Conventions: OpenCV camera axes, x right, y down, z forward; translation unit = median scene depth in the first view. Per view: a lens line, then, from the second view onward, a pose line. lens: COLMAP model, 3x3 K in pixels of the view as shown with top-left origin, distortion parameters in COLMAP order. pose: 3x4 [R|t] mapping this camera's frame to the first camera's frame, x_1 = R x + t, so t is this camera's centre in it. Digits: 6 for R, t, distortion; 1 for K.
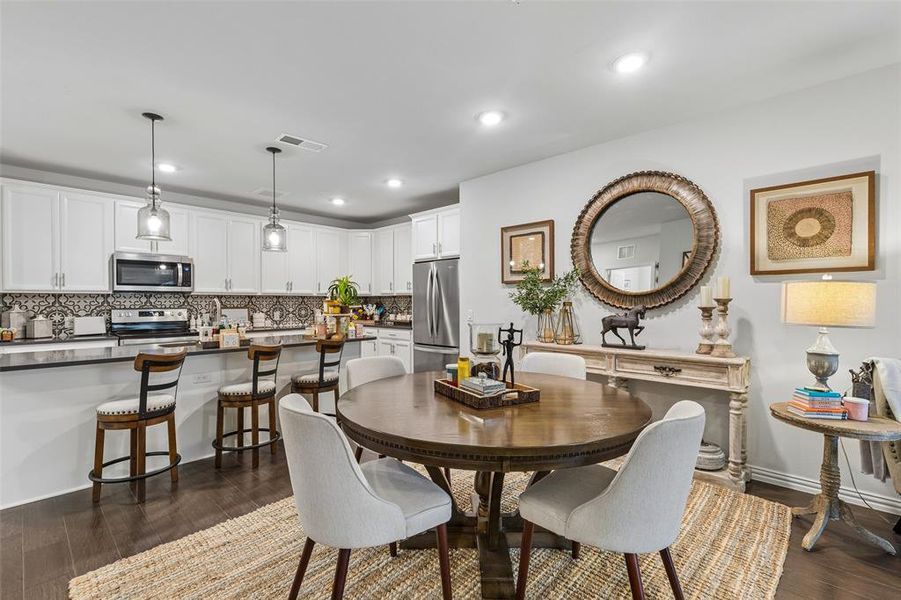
lens RADIAL K [[407.0, 0, 445.9], [0, 407.0, 299.4], [0, 0, 1]] dist [0.010267, -0.002810]
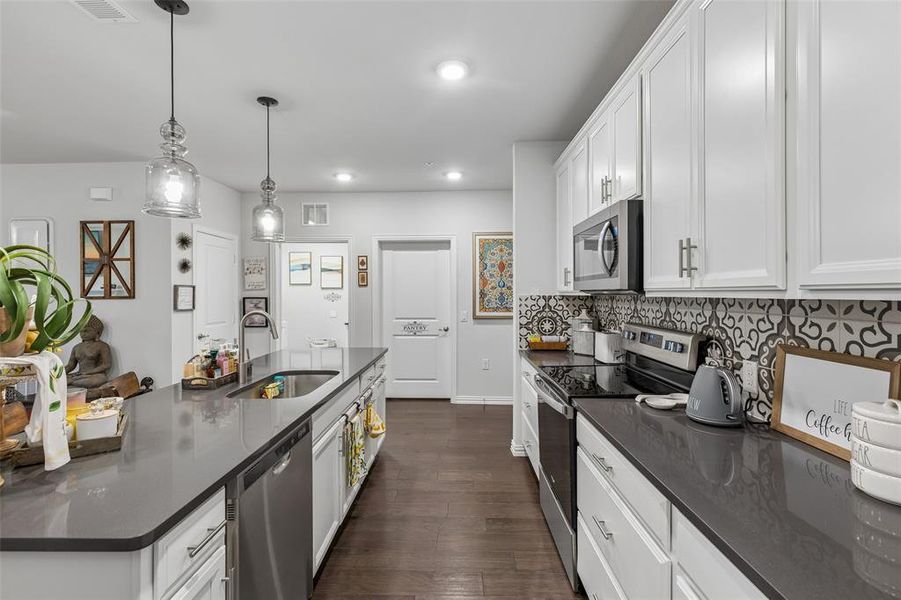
lens RADIAL K [[407.0, 0, 449.3], [0, 407.0, 283.2], [0, 0, 1]] dist [0.010267, -0.002810]
pose [[-0.735603, -0.012051, -0.677306, -0.282850], [0.009358, 0.999566, -0.027949, -0.017546], [0.677348, -0.026898, -0.735171, 1.300608]]
